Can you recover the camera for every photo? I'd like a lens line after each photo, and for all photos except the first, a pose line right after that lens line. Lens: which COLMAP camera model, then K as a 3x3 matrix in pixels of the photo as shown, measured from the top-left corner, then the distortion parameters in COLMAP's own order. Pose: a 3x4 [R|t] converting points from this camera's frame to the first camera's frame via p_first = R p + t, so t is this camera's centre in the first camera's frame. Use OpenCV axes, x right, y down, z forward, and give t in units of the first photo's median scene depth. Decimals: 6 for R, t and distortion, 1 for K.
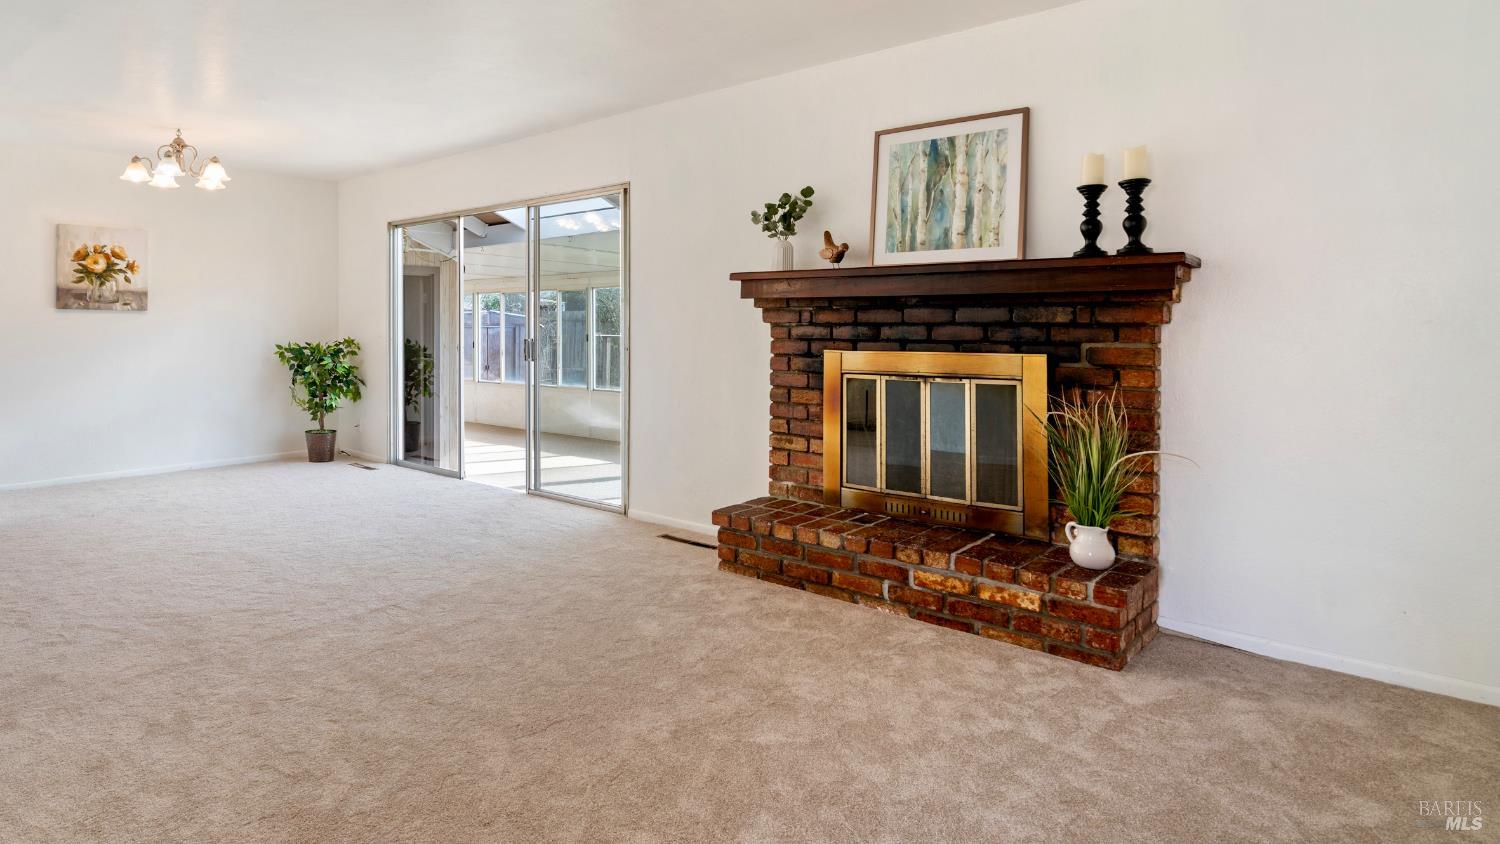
lens RADIAL K [[1237.1, 0, 748.5], [0, 1237.1, 332.3], [0, 0, 1]] dist [-0.002565, 0.003866]
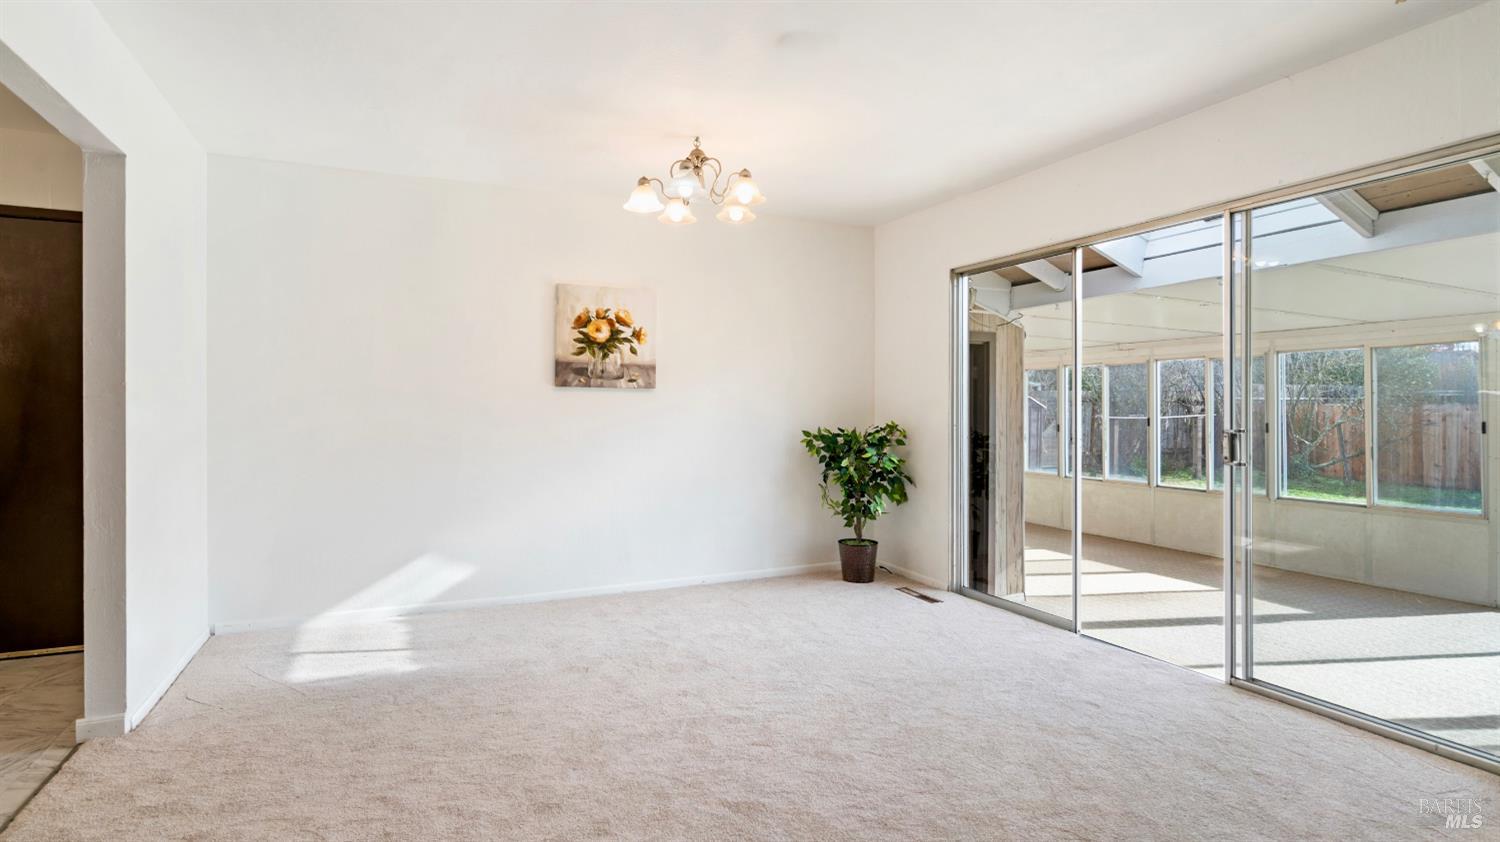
lens RADIAL K [[701.9, 0, 786.8], [0, 701.9, 395.9], [0, 0, 1]] dist [-0.001637, 0.000382]
pose [[0.966412, -0.002572, -0.256986, -0.280059], [-0.001844, 0.999855, -0.016943, -0.004837], [0.256992, 0.016848, 0.966267, 0.568030]]
